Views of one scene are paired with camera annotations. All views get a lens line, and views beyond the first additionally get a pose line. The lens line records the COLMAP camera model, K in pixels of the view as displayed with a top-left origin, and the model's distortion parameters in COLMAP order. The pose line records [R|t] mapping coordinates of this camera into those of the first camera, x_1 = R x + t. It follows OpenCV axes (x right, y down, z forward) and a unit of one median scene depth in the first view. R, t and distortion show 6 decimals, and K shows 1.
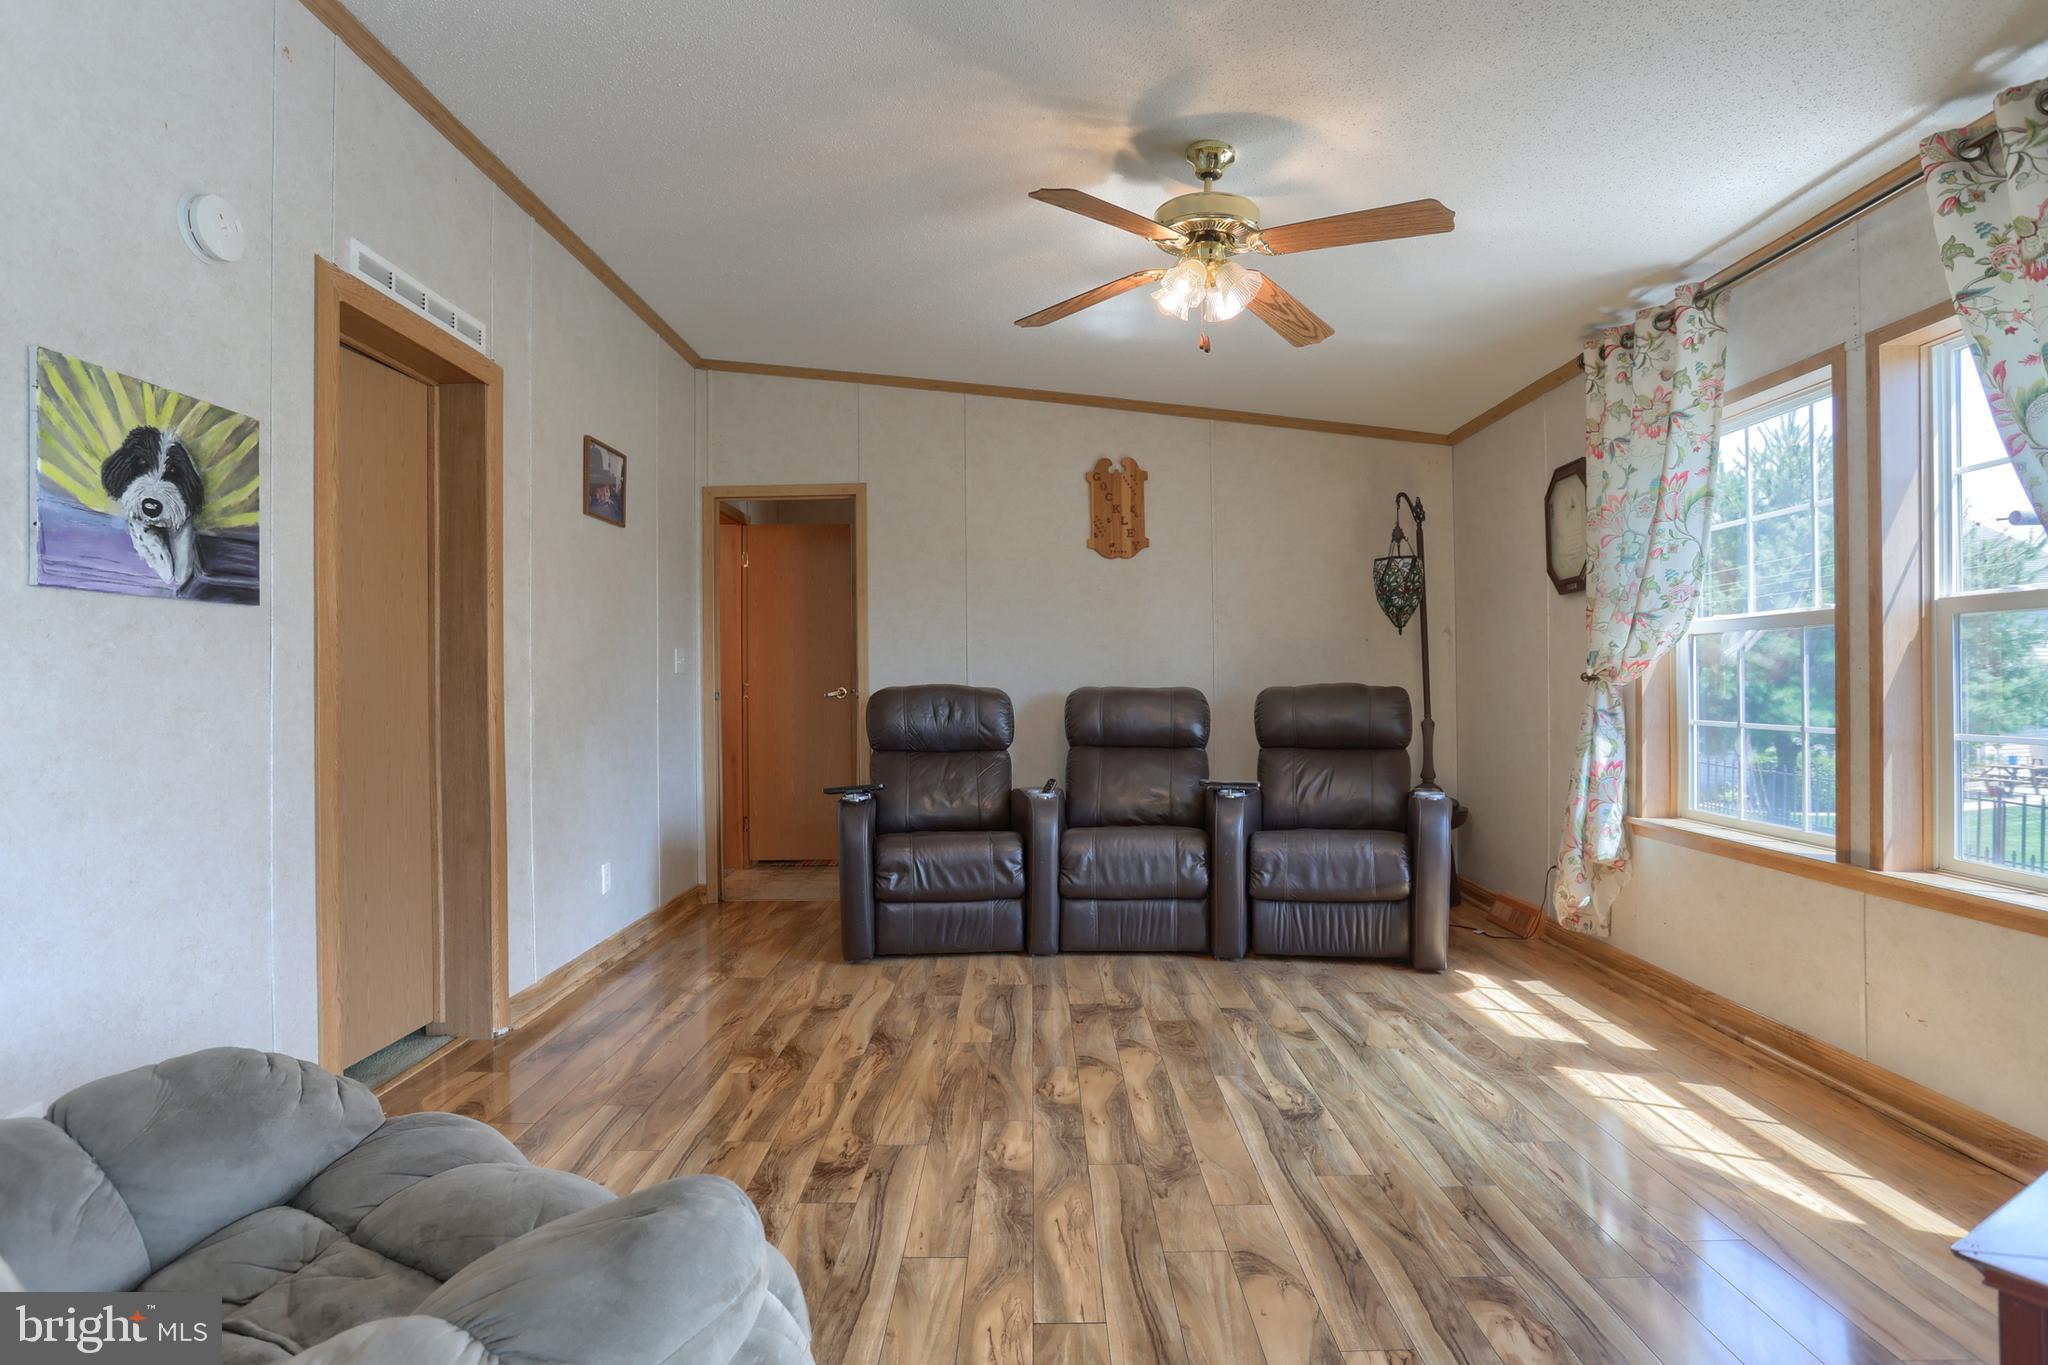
lens RADIAL K [[1065.1, 0, 1036.8], [0, 1065.1, 678.2], [0, 0, 1]] dist [-0.046979, 0.022639]
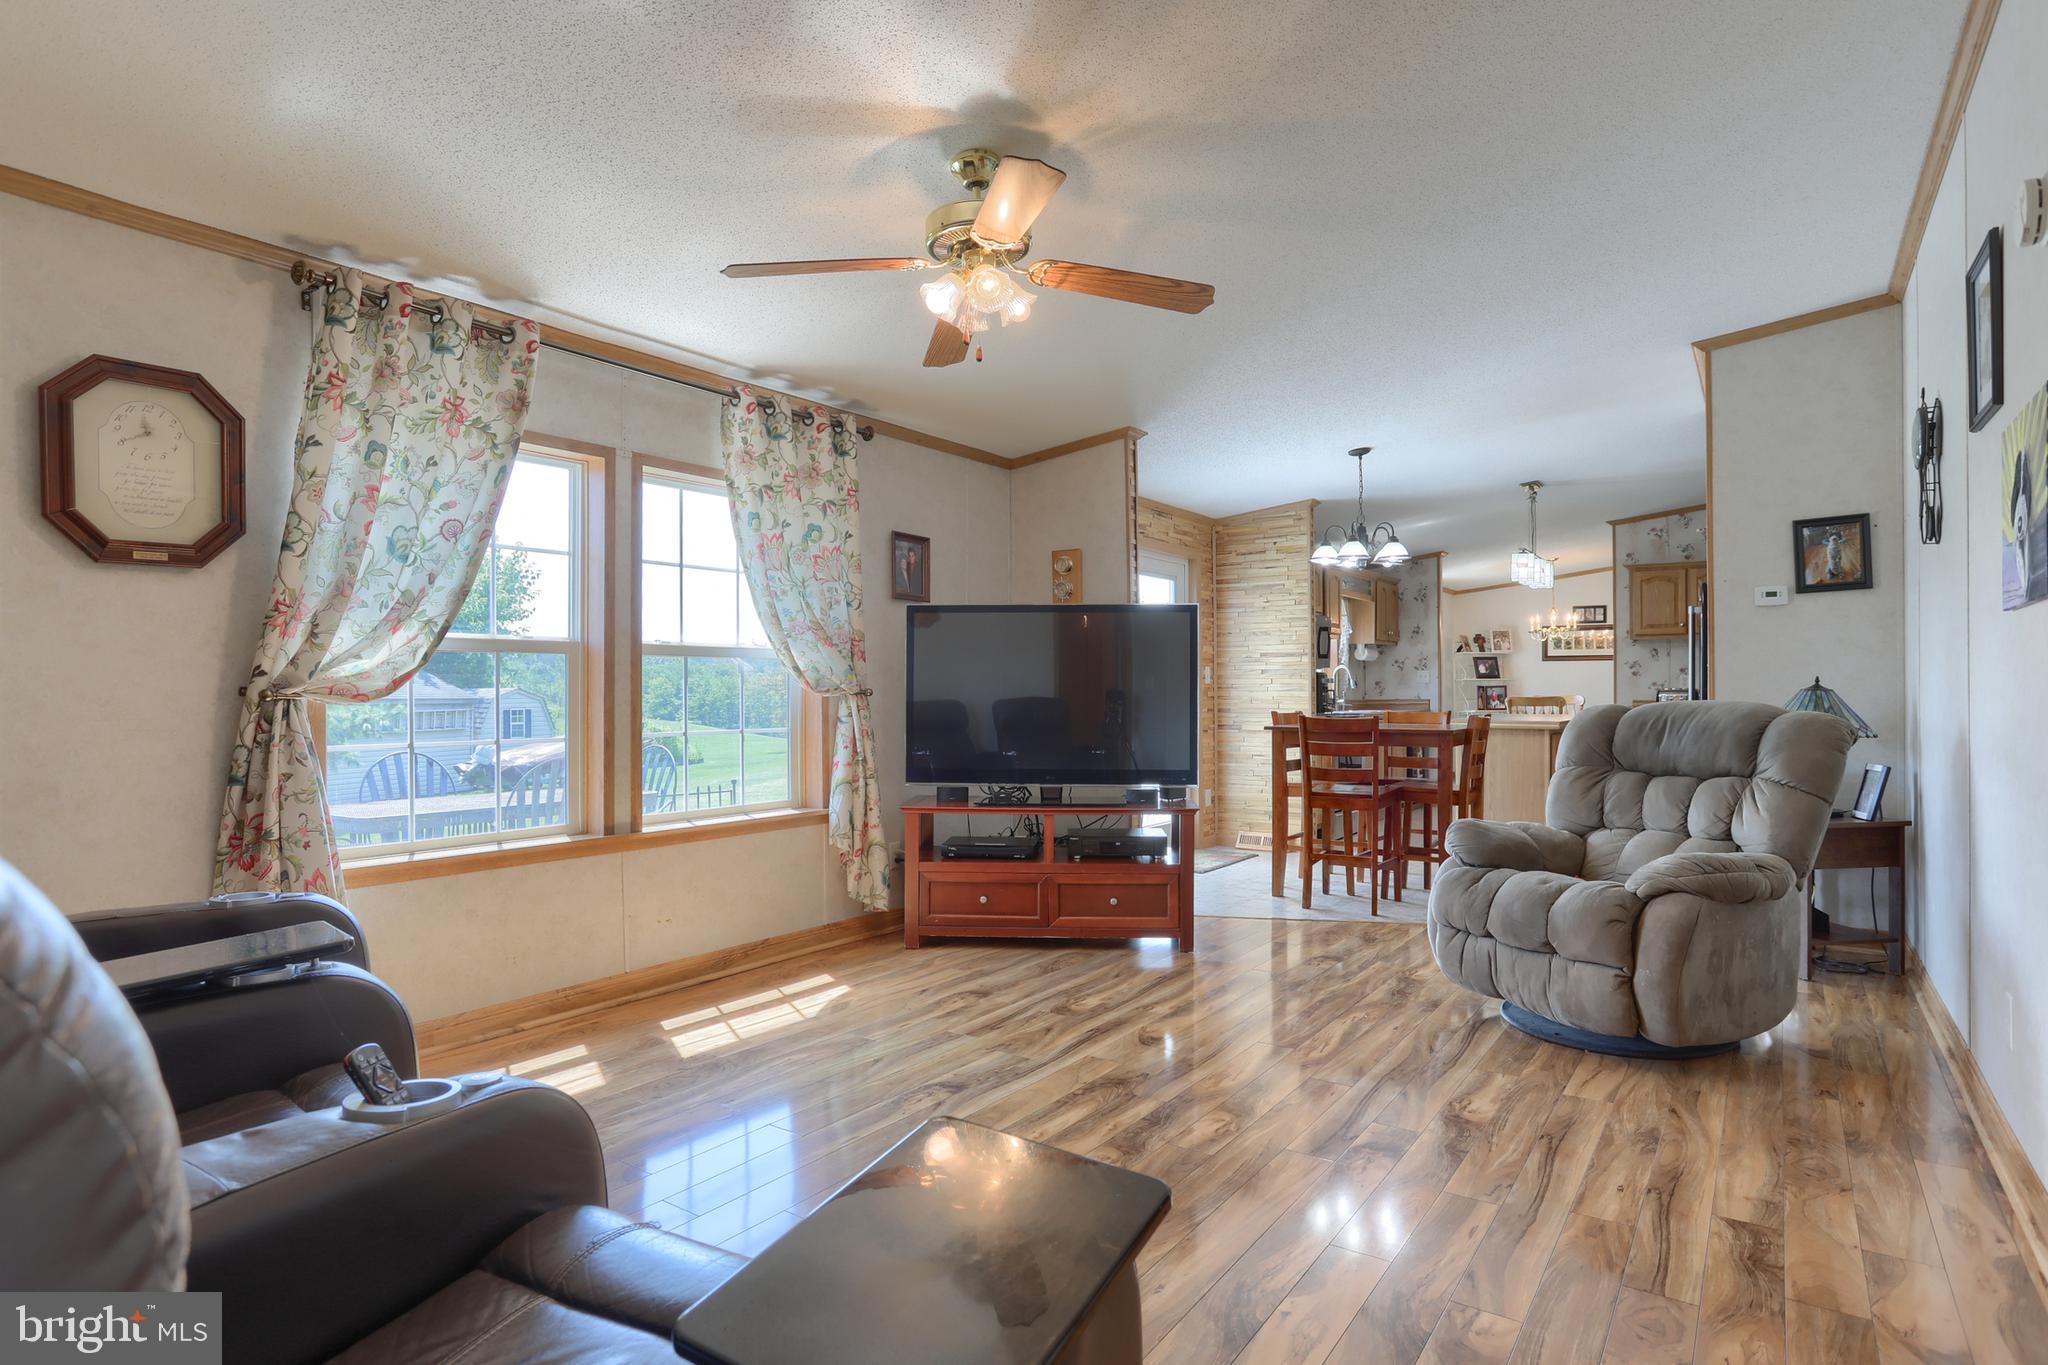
lens RADIAL K [[1065.1, 0, 1038.7], [0, 1065.1, 689.8], [0, 0, 1]] dist [-0.046979, 0.022639]
pose [[-0.818253, 0.012819, 0.574715, -0.496351], [0.007334, 0.999903, -0.011861, 0.011969], [-0.574811, -0.005490, -0.818268, 1.962545]]
